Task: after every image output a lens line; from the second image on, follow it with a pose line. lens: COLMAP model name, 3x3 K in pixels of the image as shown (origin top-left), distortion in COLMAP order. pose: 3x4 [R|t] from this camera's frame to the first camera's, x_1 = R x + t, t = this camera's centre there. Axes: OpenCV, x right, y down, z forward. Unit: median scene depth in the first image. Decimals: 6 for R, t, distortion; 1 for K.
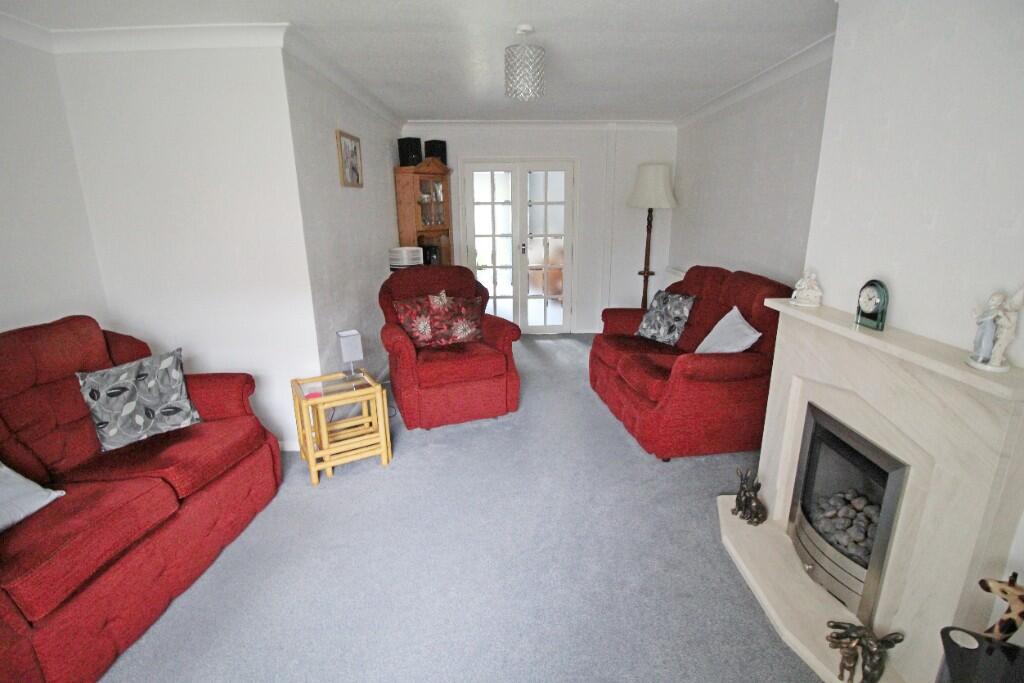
lens RADIAL K [[475.5, 0, 516.2], [0, 475.5, 341.0], [0, 0, 1]] dist [-0.002064, -0.000093]
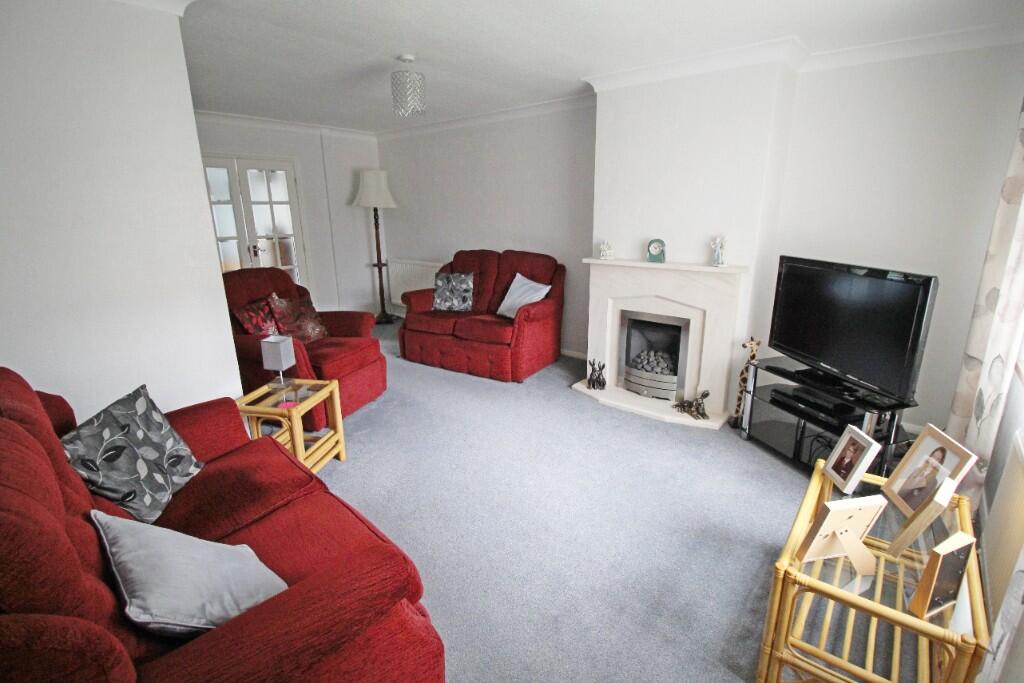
lens RADIAL K [[475.5, 0, 491.0], [0, 475.5, 338.3], [0, 0, 1]] dist [-0.002064, -0.000093]
pose [[0.677994, -0.194216, 0.708945, -0.593859], [0.201246, 0.976658, 0.075096, -0.003044], [-0.706982, 0.091758, 0.701254, 0.038167]]
